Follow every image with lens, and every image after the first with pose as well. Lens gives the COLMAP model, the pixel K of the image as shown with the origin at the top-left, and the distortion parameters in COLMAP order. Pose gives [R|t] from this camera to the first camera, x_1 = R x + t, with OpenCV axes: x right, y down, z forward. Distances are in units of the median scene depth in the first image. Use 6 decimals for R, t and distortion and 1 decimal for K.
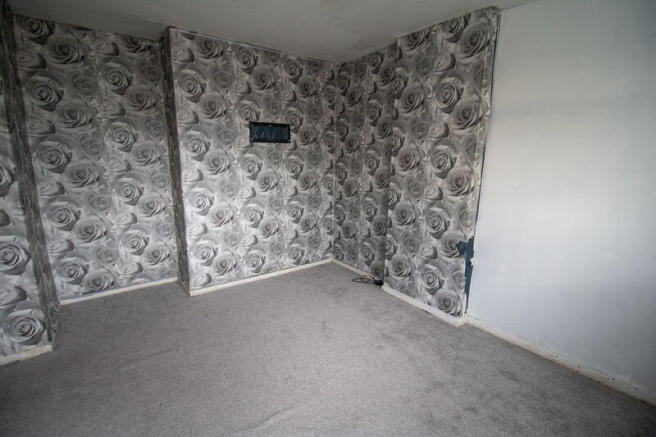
lens RADIAL K [[311.4, 0, 328.4], [0, 311.4, 217.4], [0, 0, 1]] dist [-0.003958, -0.000785]
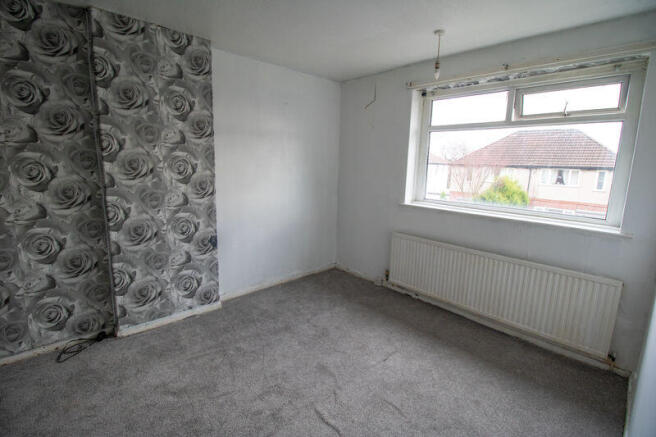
lens RADIAL K [[311.4, 0, 328.6], [0, 311.4, 216.8], [0, 0, 1]] dist [-0.003958, -0.000785]
pose [[-0.109603, -0.187833, 0.976067, -0.681223], [0.170241, 0.963925, 0.204613, -0.143364], [-0.979288, 0.188593, -0.073672, 0.602639]]
